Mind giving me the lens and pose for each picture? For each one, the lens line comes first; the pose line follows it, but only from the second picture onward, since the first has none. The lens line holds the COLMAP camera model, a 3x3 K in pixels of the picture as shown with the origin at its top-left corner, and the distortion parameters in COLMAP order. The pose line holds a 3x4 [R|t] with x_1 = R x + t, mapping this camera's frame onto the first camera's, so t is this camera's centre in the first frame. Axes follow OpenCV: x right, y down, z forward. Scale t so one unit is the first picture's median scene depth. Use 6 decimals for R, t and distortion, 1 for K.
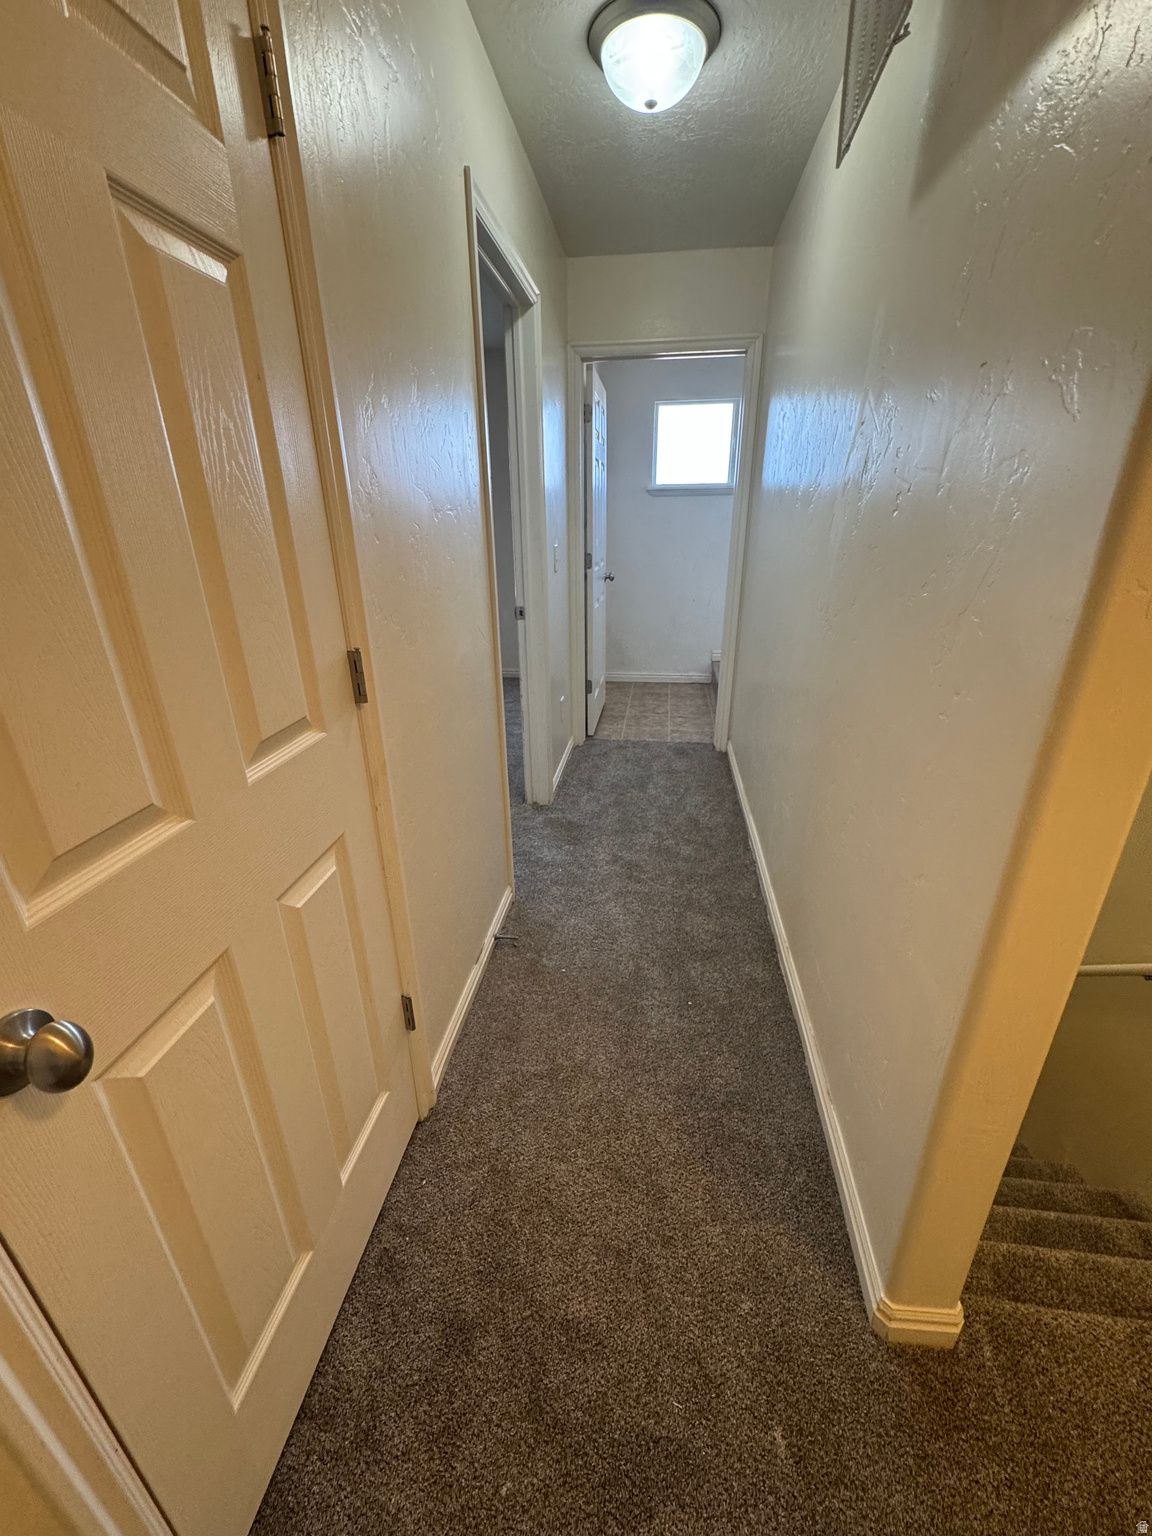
lens RADIAL K [[608.9, 0, 577.4], [0, 608.9, 765.7], [0, 0, 1]] dist [-0.002055, -0.000145]
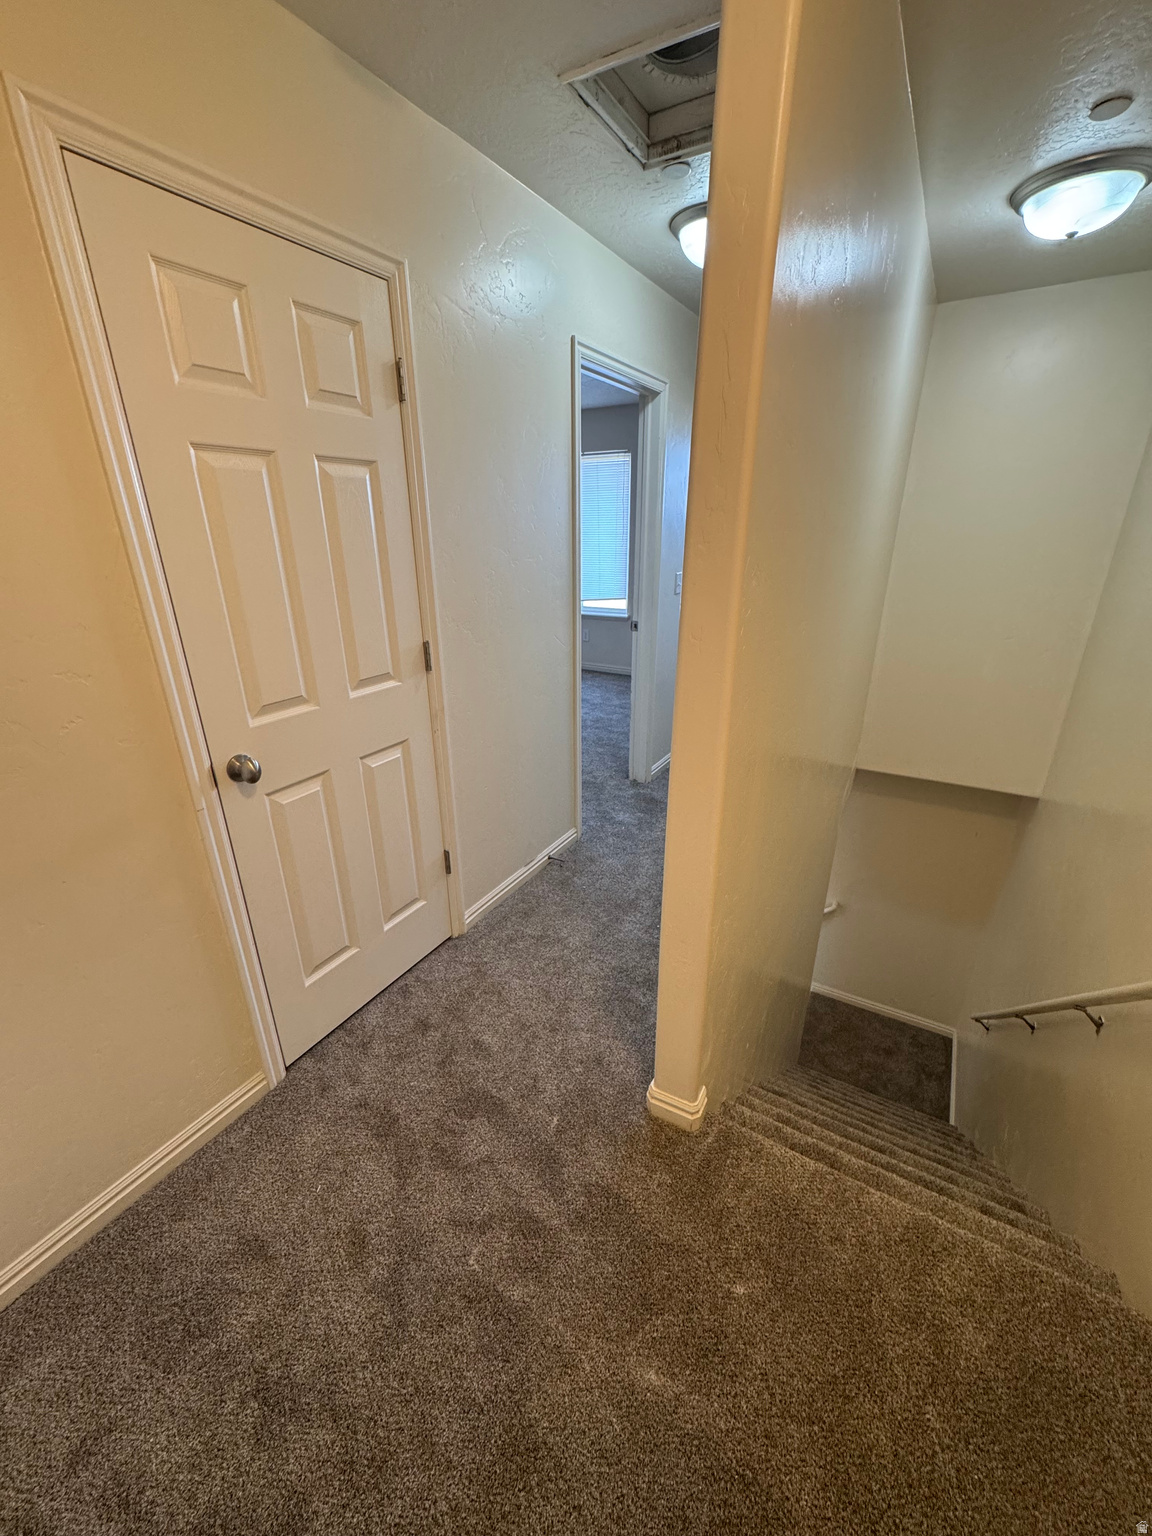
lens RADIAL K [[608.9, 0, 577.4], [0, 608.9, 765.7], [0, 0, 1]] dist [-0.002055, -0.000145]
pose [[0.919272, 0.149682, -0.364053, 0.607738], [-0.152991, 0.988027, 0.019914, 0.058601], [0.362675, 0.037390, 0.931165, -0.424343]]
